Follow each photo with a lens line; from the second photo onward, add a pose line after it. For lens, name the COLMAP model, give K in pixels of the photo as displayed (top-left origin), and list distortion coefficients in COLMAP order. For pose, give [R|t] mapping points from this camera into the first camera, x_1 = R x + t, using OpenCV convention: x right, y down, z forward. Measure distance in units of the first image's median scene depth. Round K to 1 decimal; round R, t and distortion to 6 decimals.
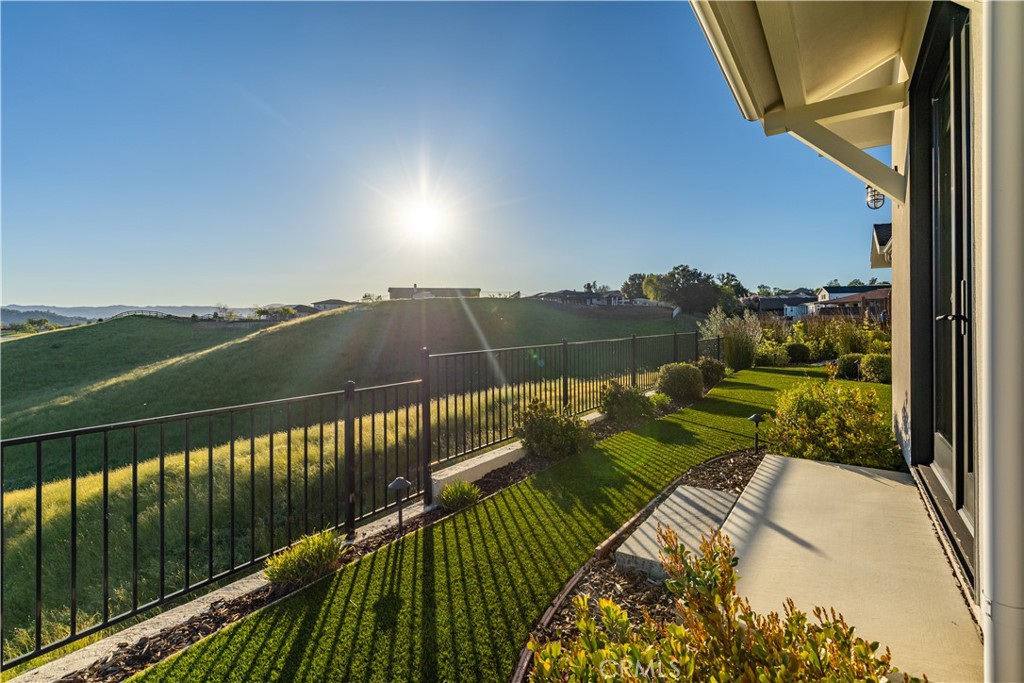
lens RADIAL K [[471.7, 0, 519.3], [0, 471.7, 340.6], [0, 0, 1]] dist [-0.010603, -0.000350]
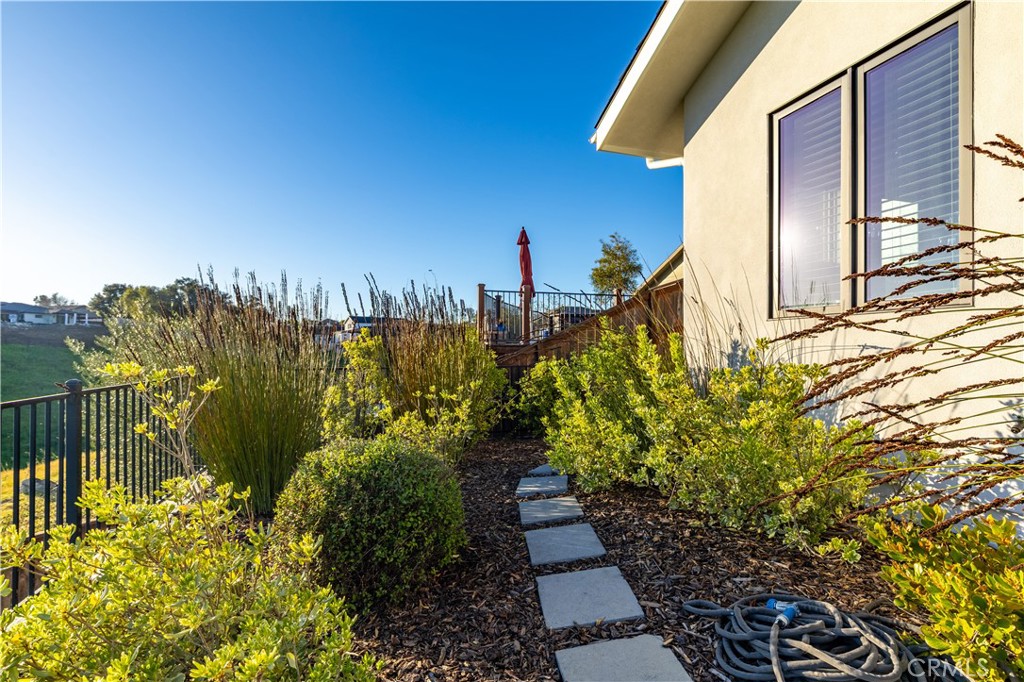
lens RADIAL K [[471.7, 0, 510.9], [0, 471.7, 347.6], [0, 0, 1]] dist [-0.010603, -0.000350]
pose [[0.612451, 0.006245, 0.790484, 0.059927], [0.031763, 0.998967, -0.032501, -0.002698], [-0.789870, 0.045013, 0.611620, 0.107070]]
